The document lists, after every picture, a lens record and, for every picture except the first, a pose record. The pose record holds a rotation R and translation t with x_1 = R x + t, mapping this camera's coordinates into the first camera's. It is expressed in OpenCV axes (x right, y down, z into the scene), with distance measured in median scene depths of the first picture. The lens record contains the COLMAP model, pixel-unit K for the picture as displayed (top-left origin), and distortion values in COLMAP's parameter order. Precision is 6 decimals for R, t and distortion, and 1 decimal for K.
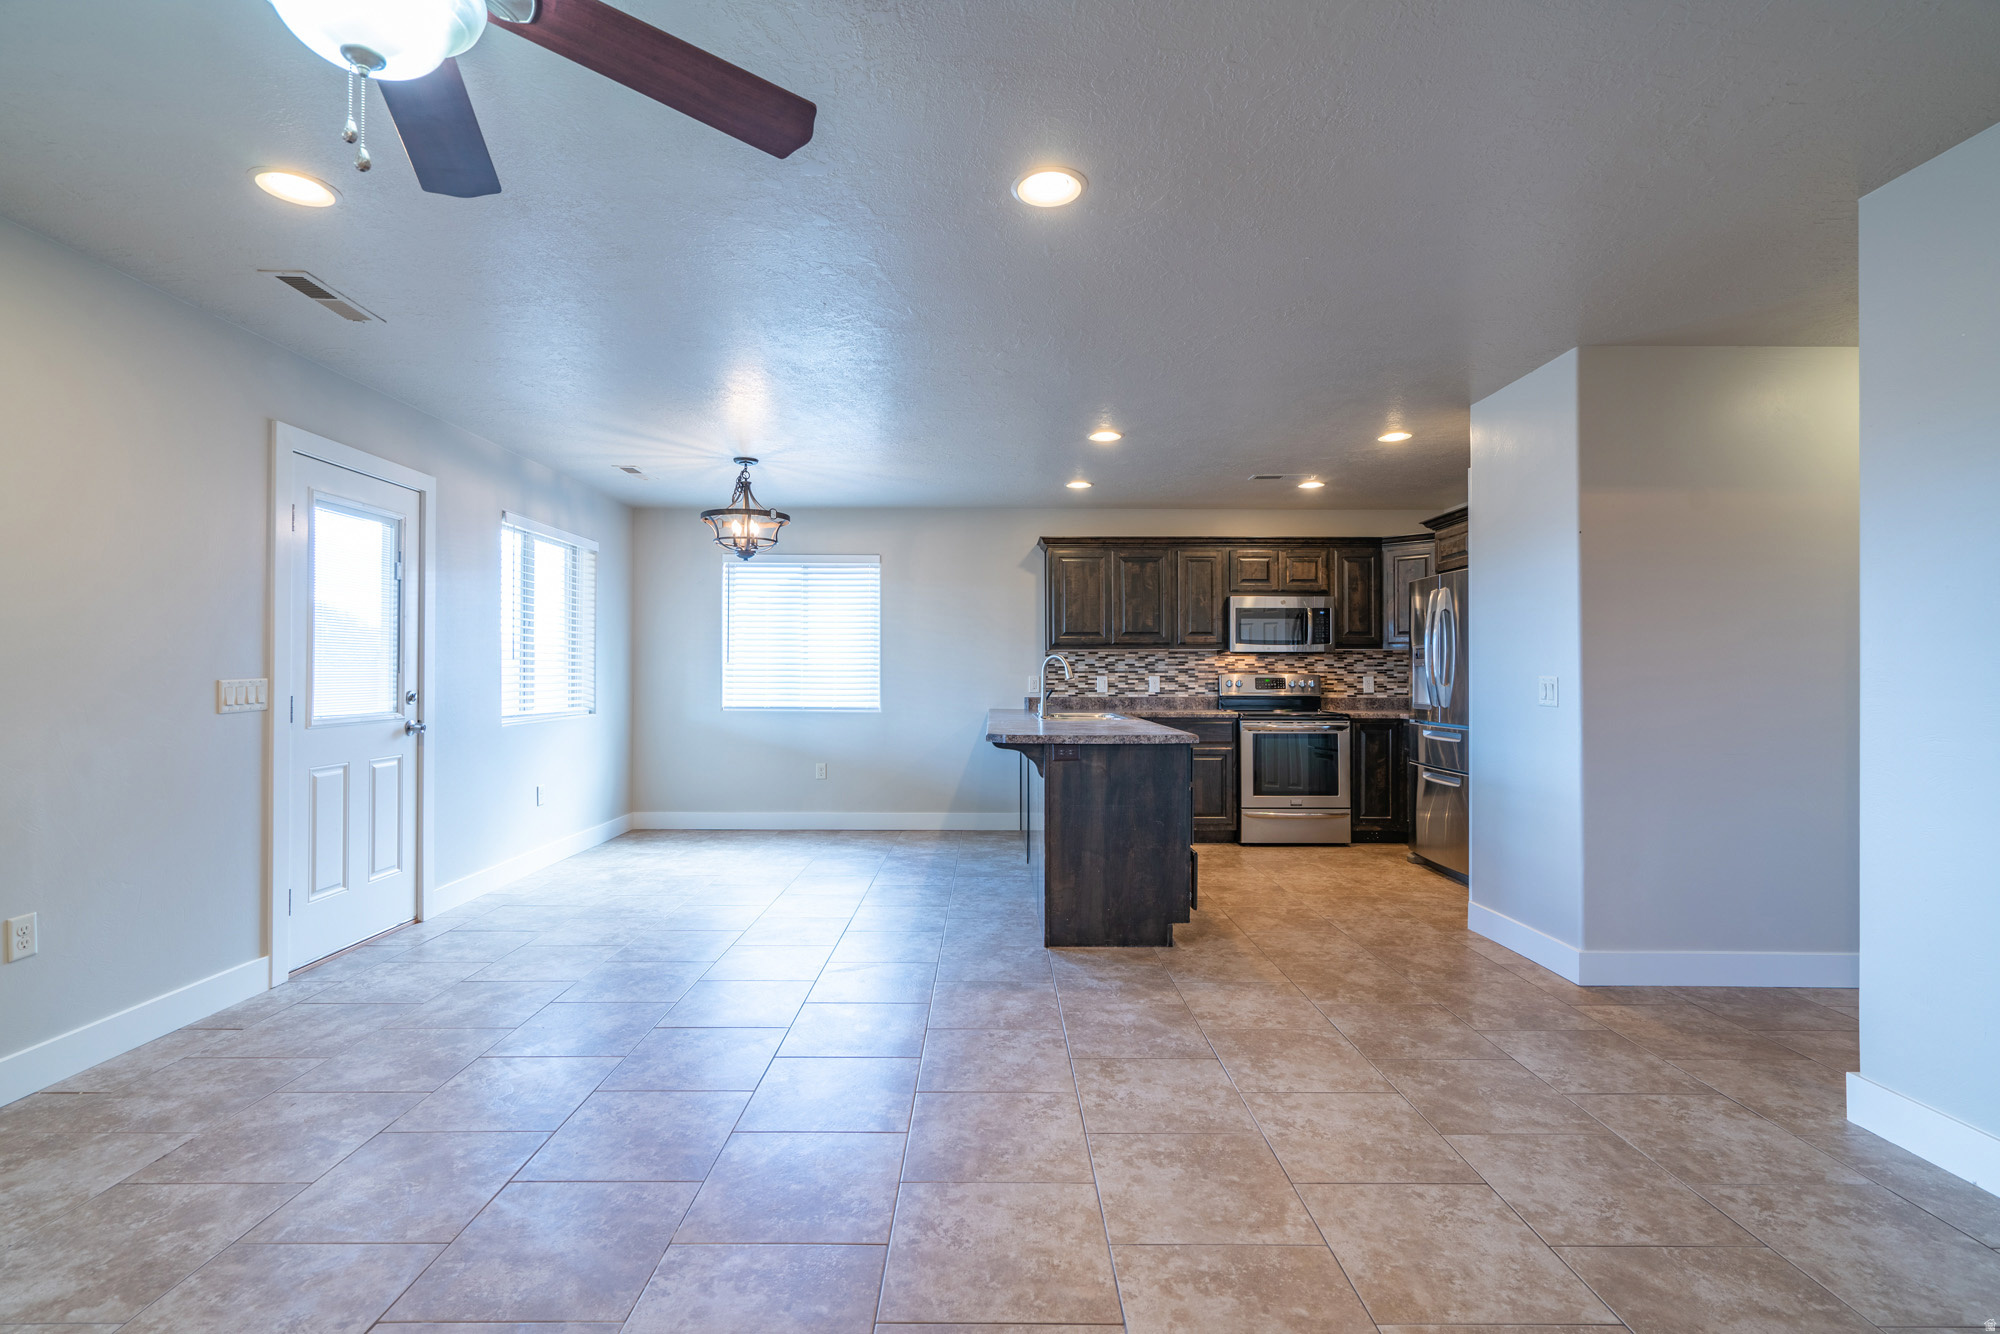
lens RADIAL K [[909.3, 0, 986.3], [0, 909.3, 665.7], [0, 0, 1]] dist [-0.006023, 0.003654]
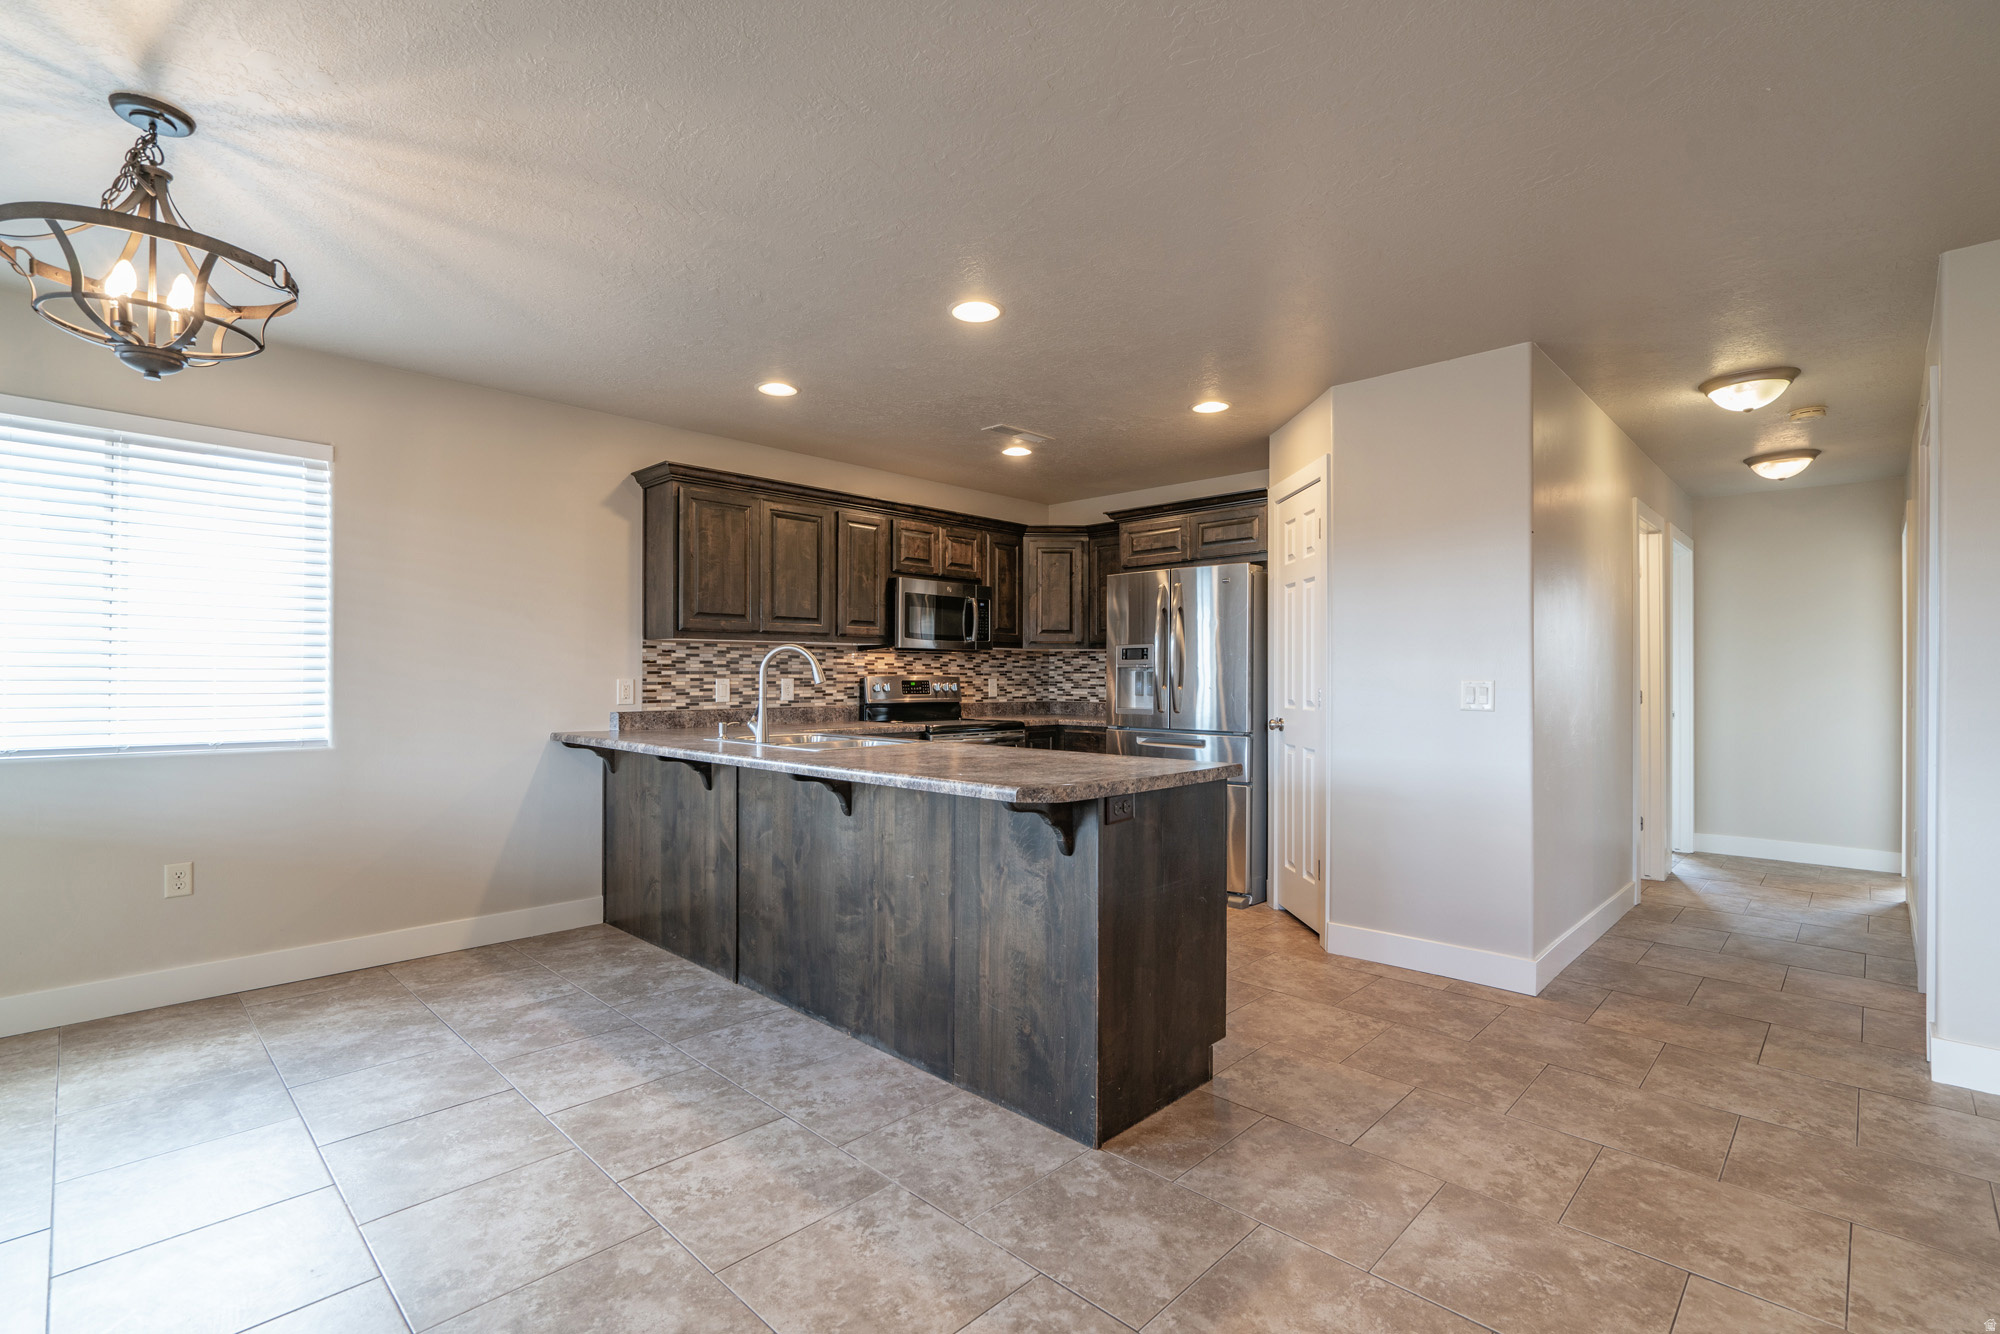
lens RADIAL K [[909.3, 0, 996.7], [0, 909.3, 671.6], [0, 0, 1]] dist [-0.006023, 0.003654]
pose [[0.695765, 0.005189, 0.718251, -0.249582], [-0.008691, 0.999962, 0.001195, 0.003952], [-0.718217, -0.007074, 0.695783, 0.408792]]
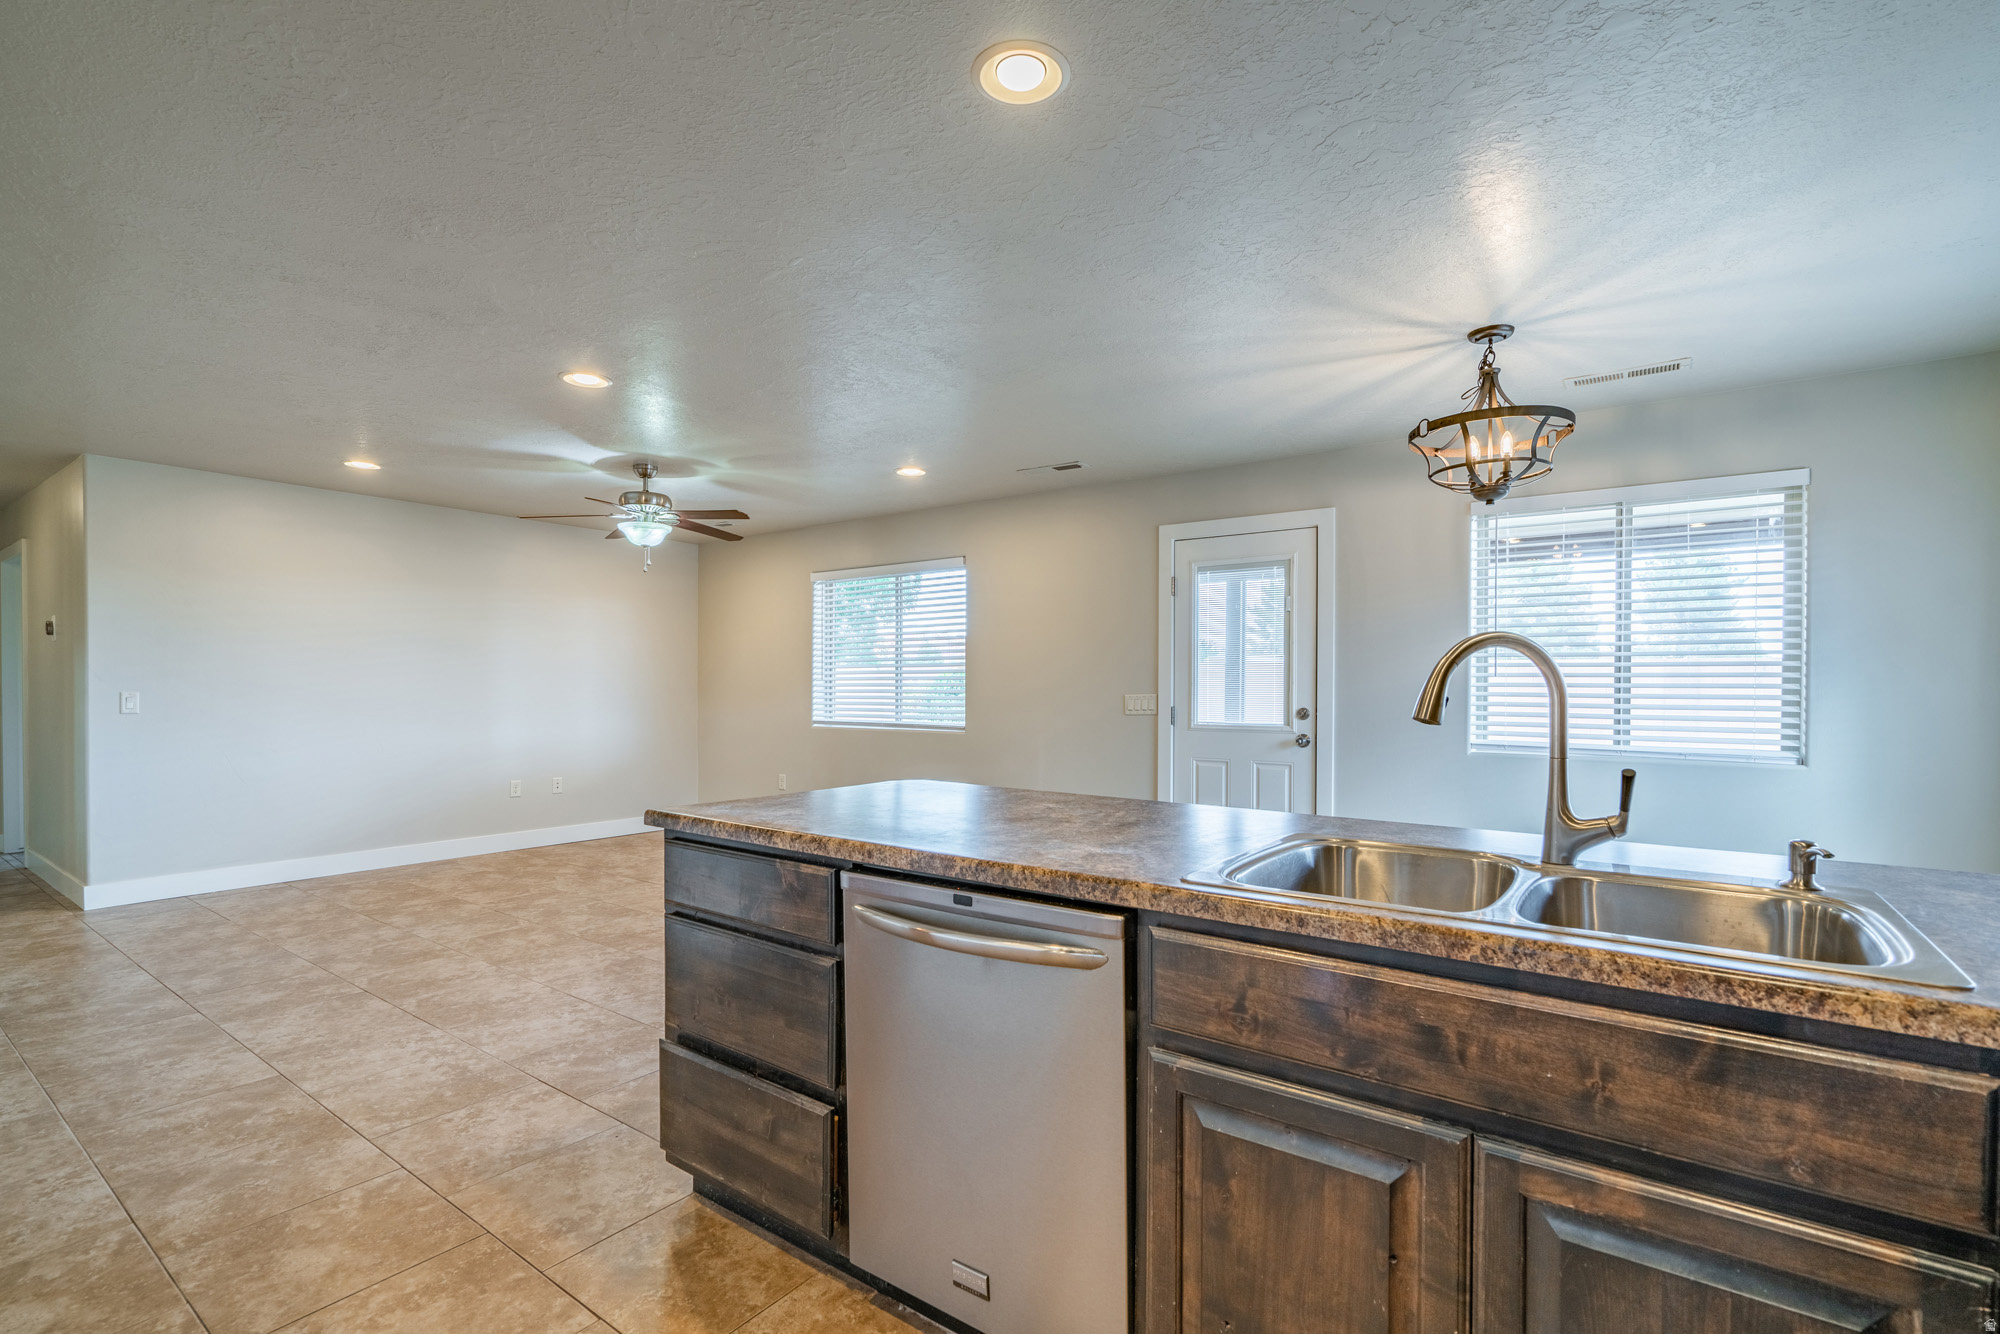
lens RADIAL K [[909.3, 0, 993.9], [0, 909.3, 681.2], [0, 0, 1]] dist [-0.006023, 0.003654]
pose [[-0.593996, -0.007218, -0.804436, 0.342418], [0.002747, 0.999936, -0.011001, 0.004346], [0.804464, -0.008744, -0.593938, 0.932811]]
